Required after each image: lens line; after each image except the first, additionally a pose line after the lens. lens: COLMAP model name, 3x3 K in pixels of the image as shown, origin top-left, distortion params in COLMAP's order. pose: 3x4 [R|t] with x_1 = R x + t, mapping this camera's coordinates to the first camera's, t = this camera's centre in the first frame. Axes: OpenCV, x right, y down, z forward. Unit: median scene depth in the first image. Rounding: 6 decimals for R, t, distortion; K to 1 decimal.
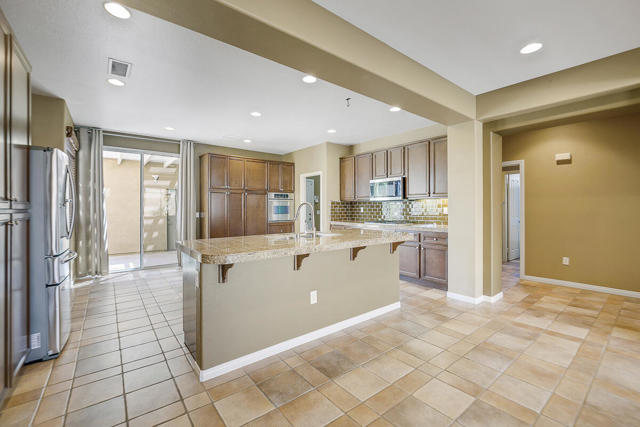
lens RADIAL K [[276.7, 0, 332.6], [0, 276.7, 207.5], [0, 0, 1]] dist [-0.021747, -0.000100]
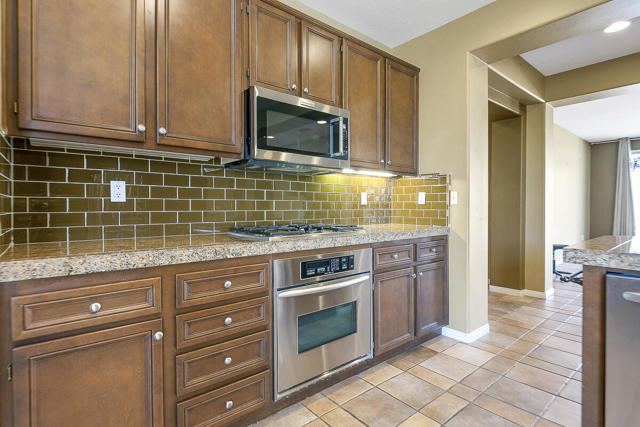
lens RADIAL K [[328.2, 0, 323.2], [0, 328.2, 207.3], [0, 0, 1]] dist [-0.028637, -0.000086]
pose [[-0.010740, -0.004771, 0.999931, -0.206514], [0.000503, 0.999988, 0.004777, 0.024371], [-0.999942, 0.000554, -0.010737, 0.999506]]
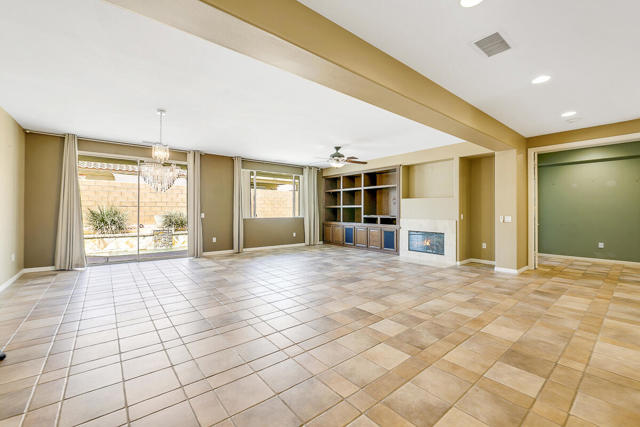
lens RADIAL K [[257.6, 0, 319.0], [0, 257.6, 210.0], [0, 0, 1]] dist [-0.000998, -0.000251]
pose [[-0.999969, -0.005049, -0.005969, 0.287579], [-0.005056, 0.999986, 0.001212, 0.008243], [0.005962, 0.001243, -0.999981, 0.618523]]
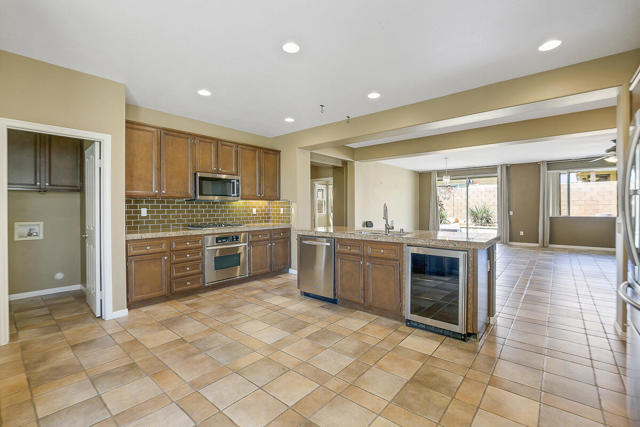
lens RADIAL K [[287.5, 0, 321.8], [0, 287.5, 207.5], [0, 0, 1]] dist [-0.011389, -0.000308]
pose [[-0.189469, -0.000339, 0.981887, -0.740407], [0.003359, 0.999994, 0.000994, -0.002690], [-0.981881, 0.003486, -0.189467, 0.873443]]
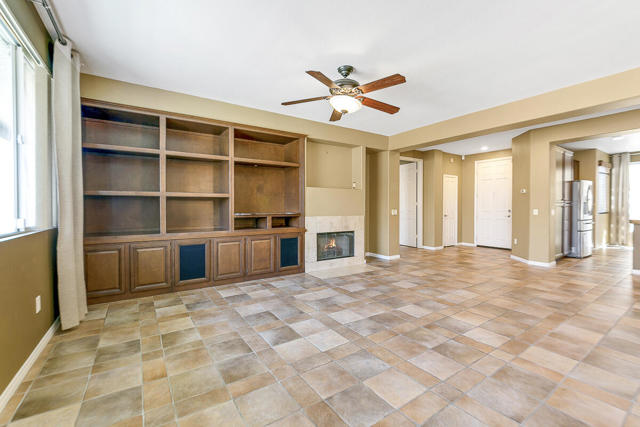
lens RADIAL K [[287.5, 0, 321.8], [0, 287.5, 207.5], [0, 0, 1]] dist [-0.011389, -0.000308]
pose [[-0.076477, 0.001227, -0.997071, 0.810669], [-0.001858, 0.999997, 0.001373, 0.020500], [0.997070, 0.001957, -0.076475, -0.549926]]
